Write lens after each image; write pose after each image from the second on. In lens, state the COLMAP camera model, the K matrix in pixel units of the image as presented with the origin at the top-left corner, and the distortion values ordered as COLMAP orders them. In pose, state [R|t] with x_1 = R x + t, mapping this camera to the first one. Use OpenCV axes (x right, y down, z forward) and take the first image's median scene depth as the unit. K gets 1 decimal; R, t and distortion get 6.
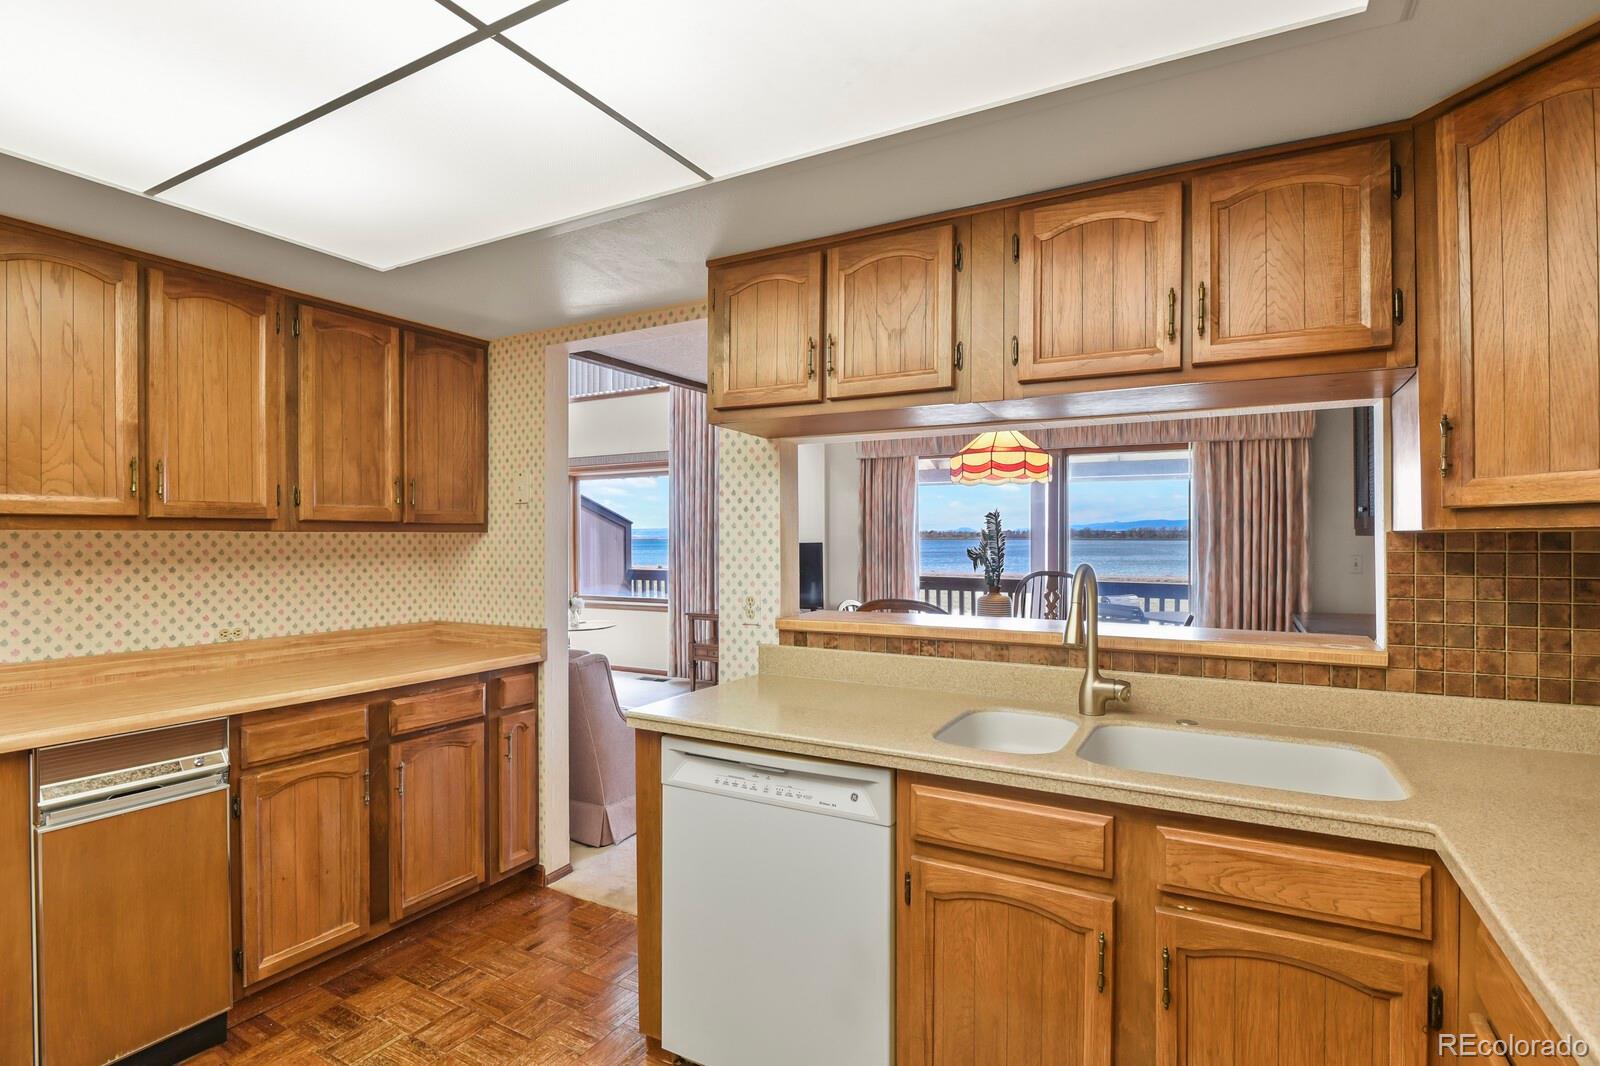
lens RADIAL K [[778.8, 0, 802.6], [0, 778.8, 539.8], [0, 0, 1]] dist [-0.016594, -0.001100]
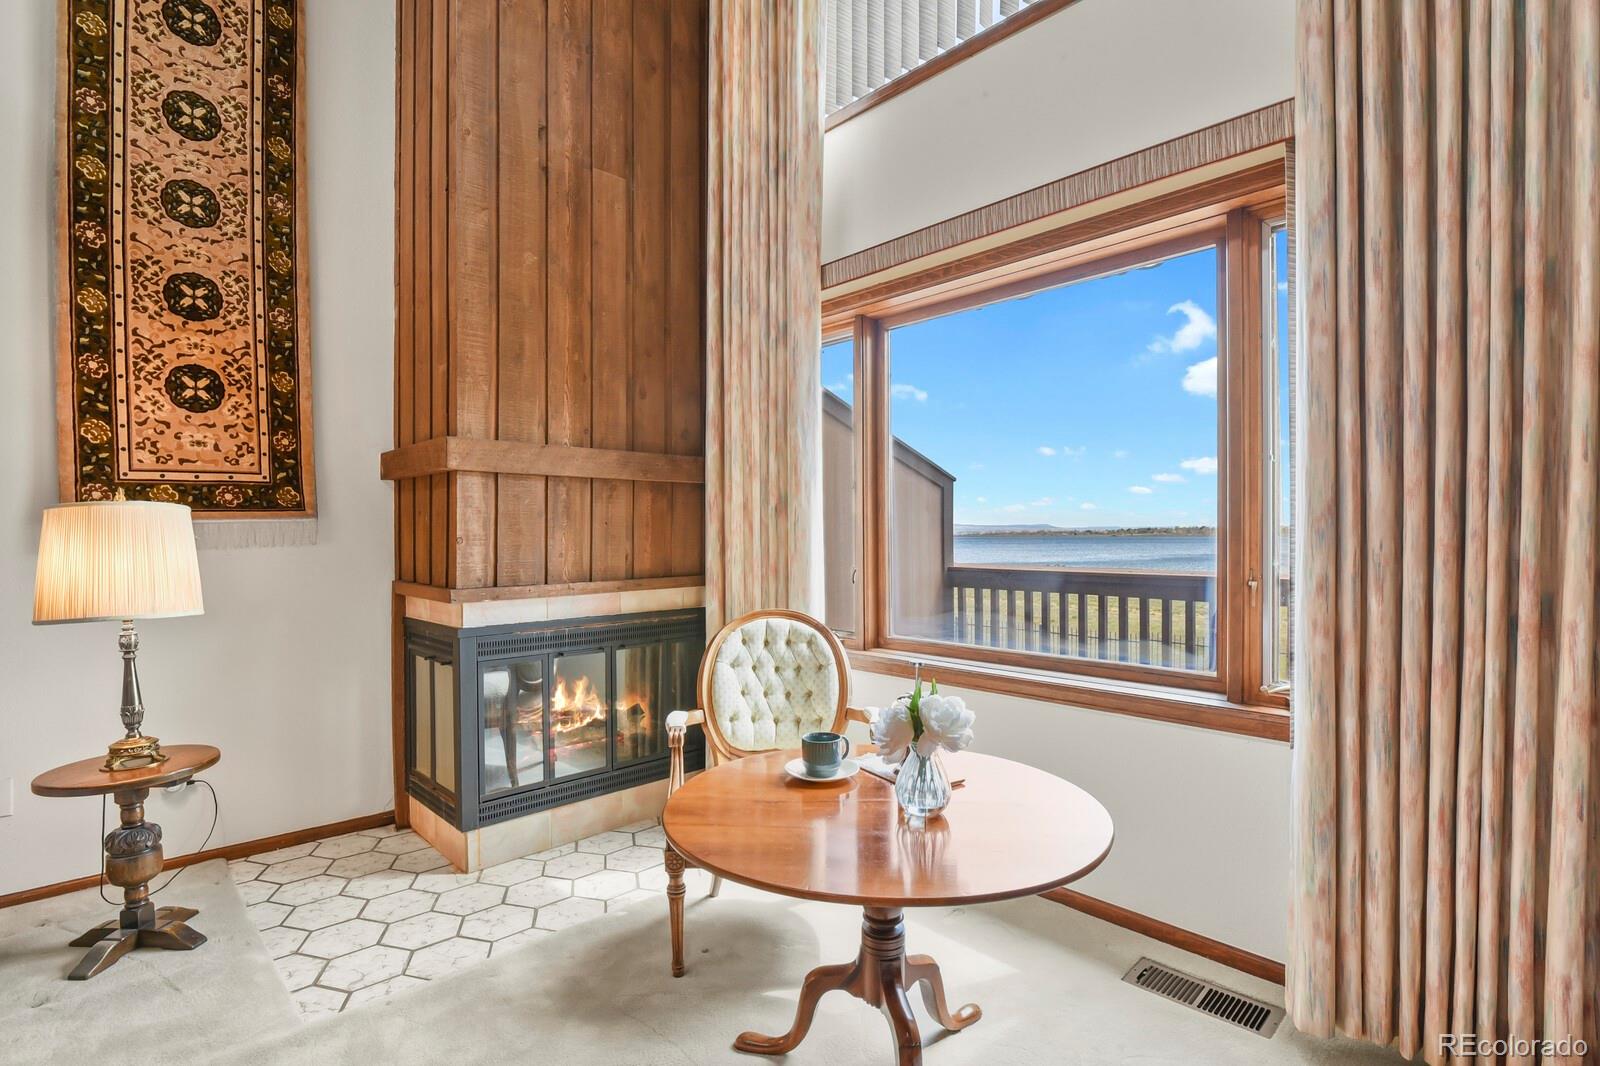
lens RADIAL K [[781.7, 0, 799.2], [0, 781.7, 538.9], [0, 0, 1]] dist [-0.018580, 0.000254]
pose [[0.952355, -0.001211, -0.304990, -0.243747], [0.002411, 0.999991, 0.003555, 0.025729], [0.304983, -0.004121, 0.952349, 0.723162]]
